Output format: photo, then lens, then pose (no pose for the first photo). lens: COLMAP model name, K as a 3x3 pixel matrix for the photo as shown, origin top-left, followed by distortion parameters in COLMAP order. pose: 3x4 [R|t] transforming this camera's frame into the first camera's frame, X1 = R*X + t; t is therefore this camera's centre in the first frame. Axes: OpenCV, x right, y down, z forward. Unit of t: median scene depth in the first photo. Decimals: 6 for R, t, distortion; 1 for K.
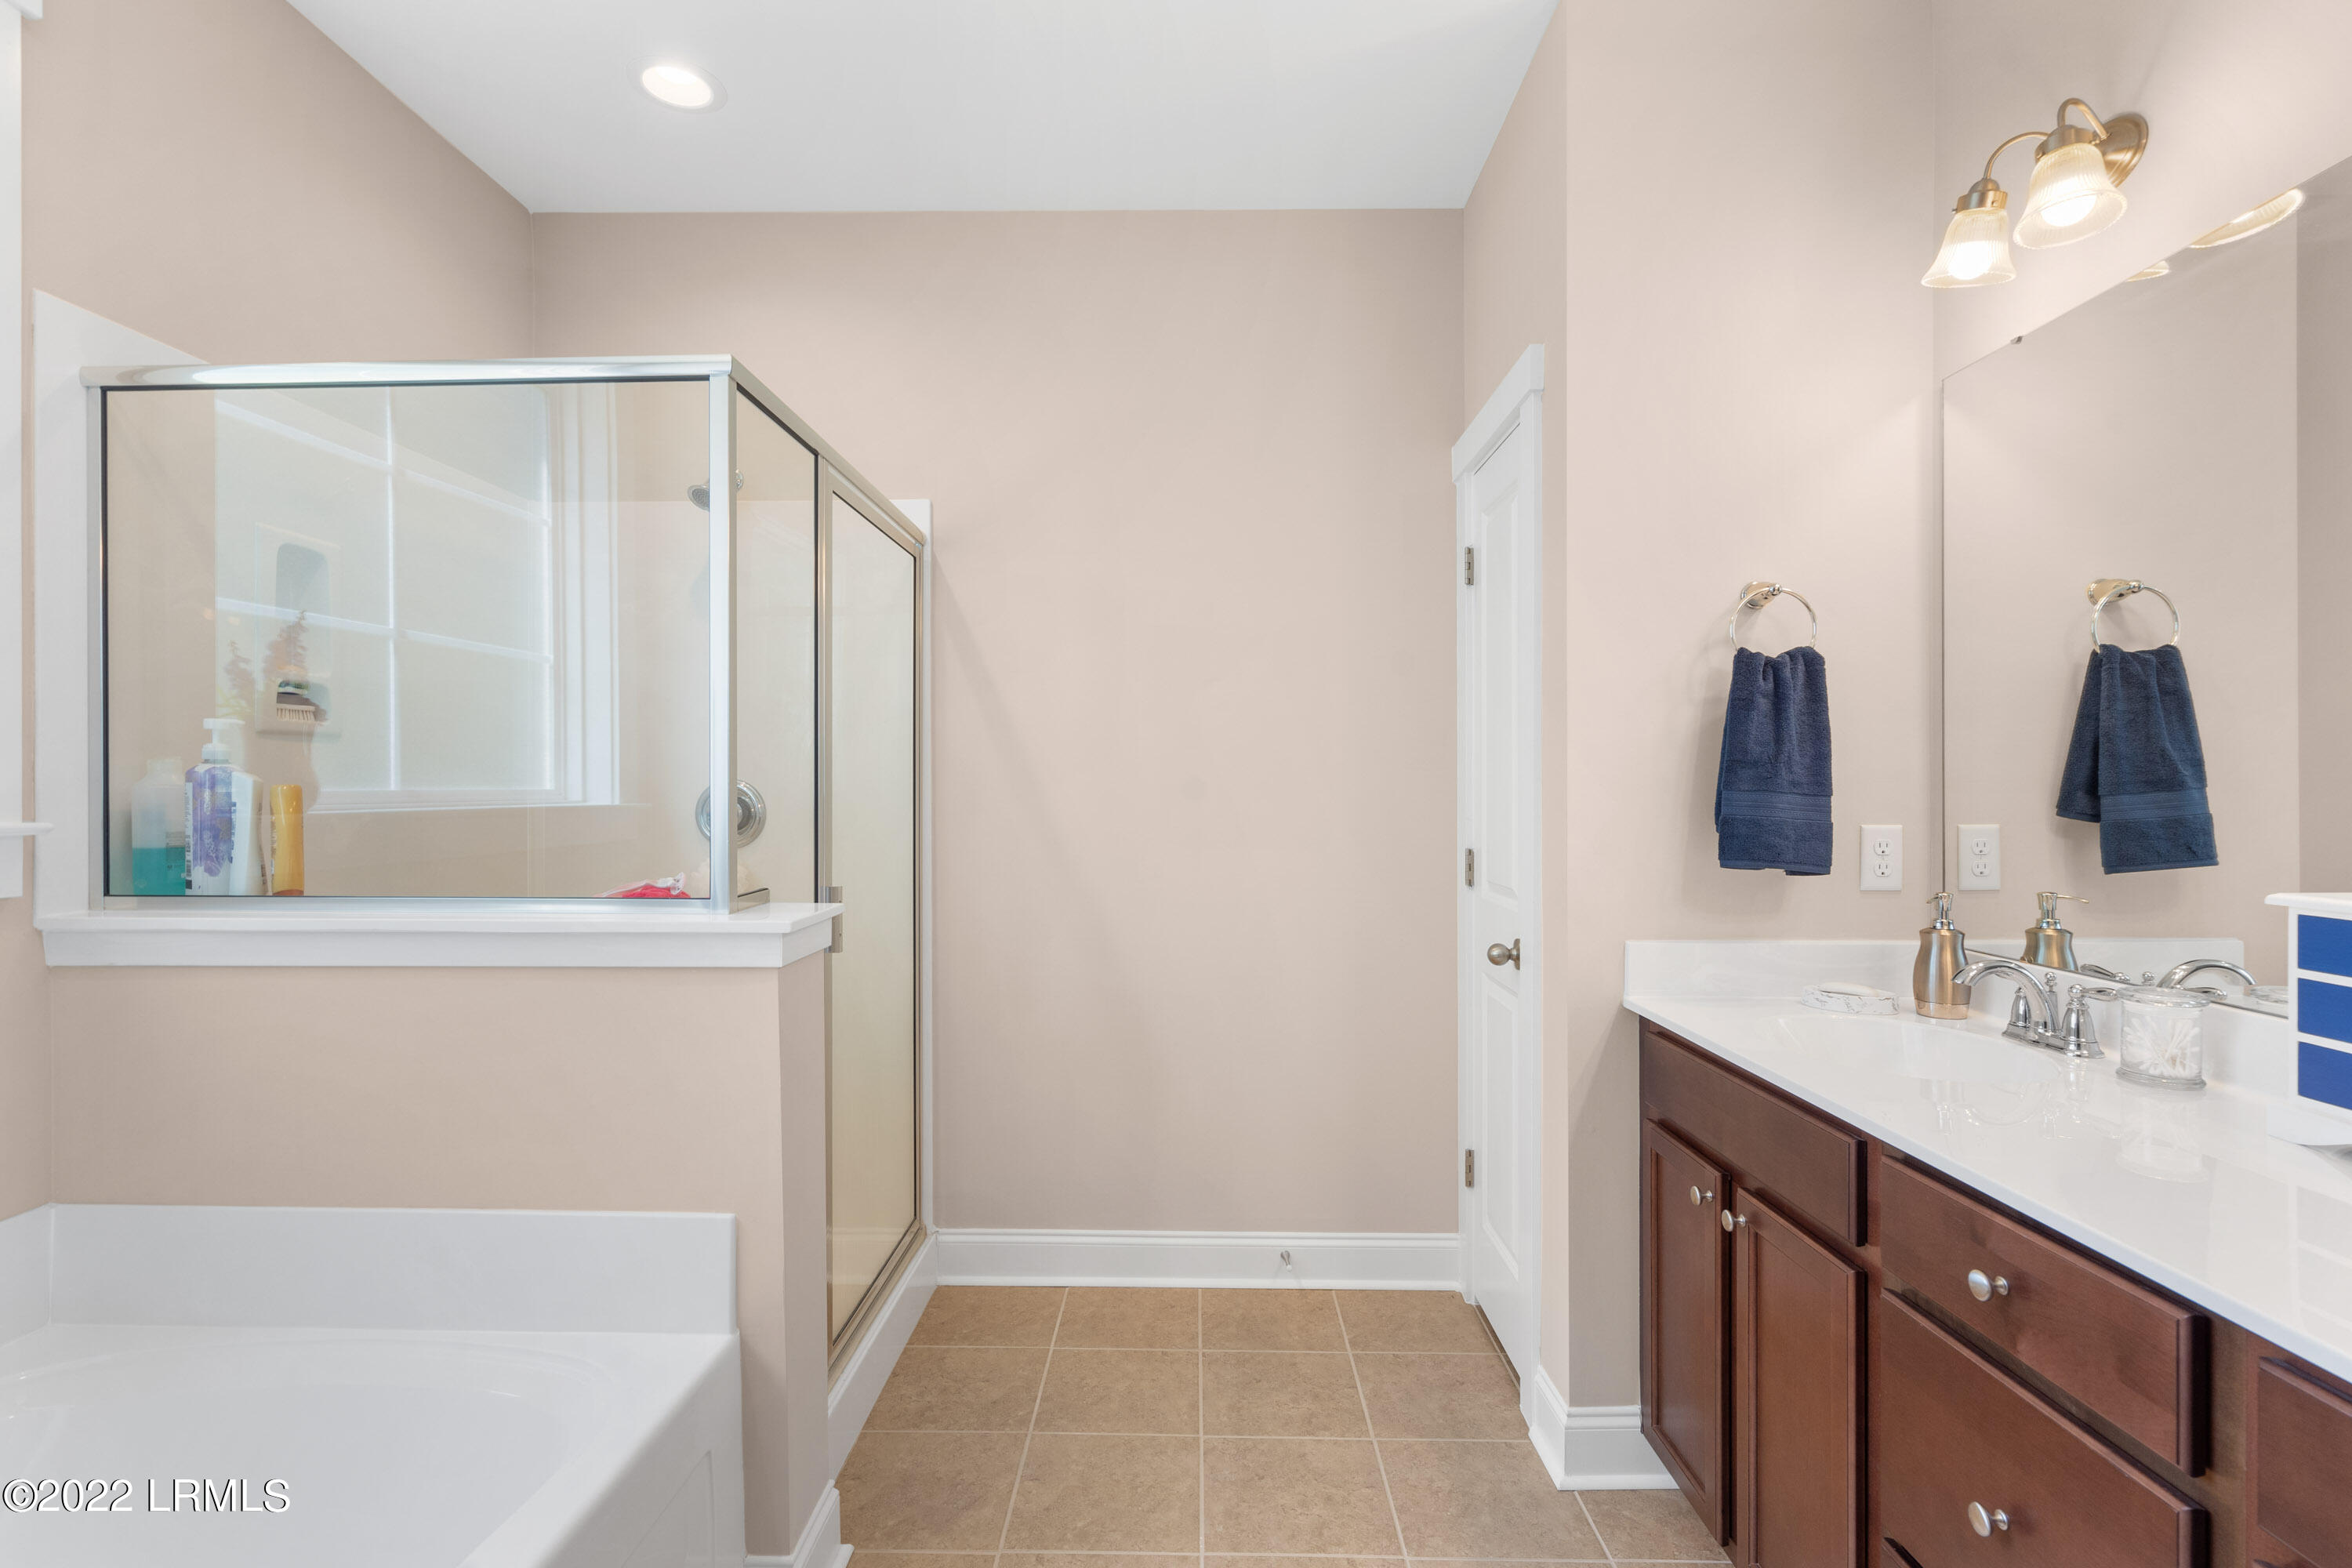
lens RADIAL K [[1083.8, 0, 1164.6], [0, 1083.8, 789.7], [0, 0, 1]] dist [0.003447, 0.001422]
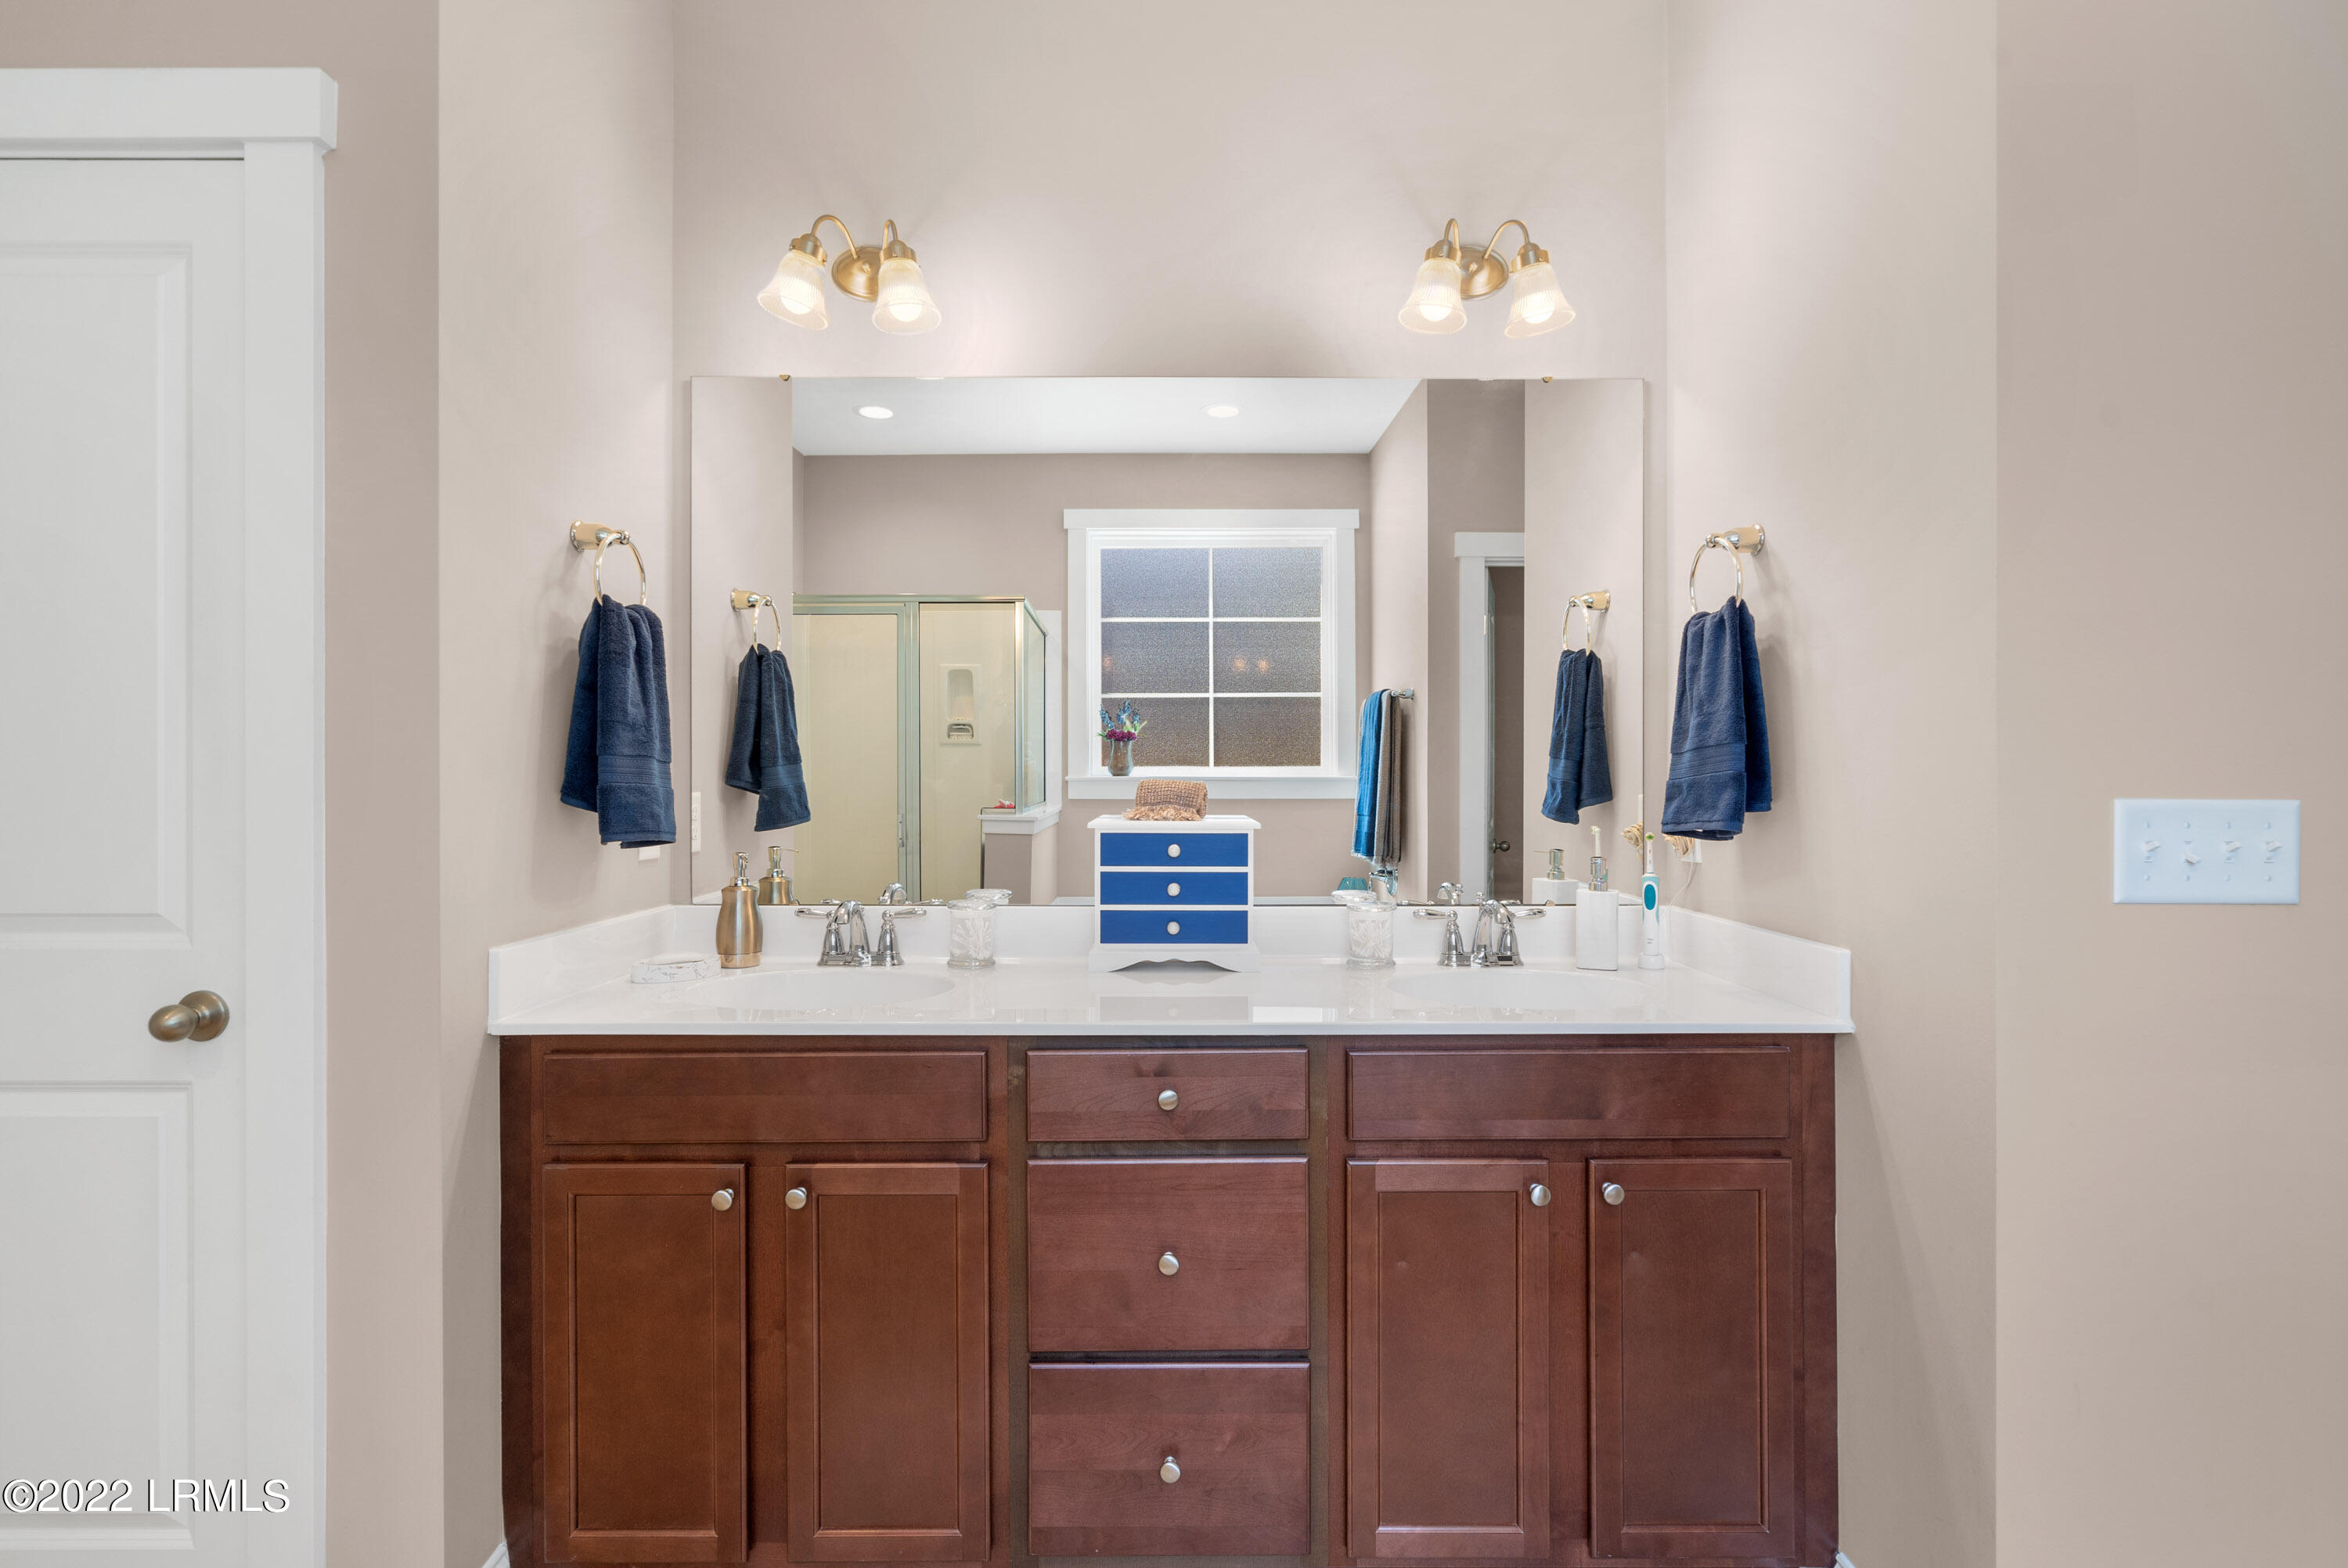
lens RADIAL K [[1081.8, 0, 1162.9], [0, 1081.8, 784.7], [0, 0, 1]] dist [0.003447, 0.001422]
pose [[0.007112, 0.001756, 0.999973, -0.371903], [-0.000046, 0.999998, -0.001756, 0.028360], [-0.999975, -0.000034, 0.007113, 0.569266]]
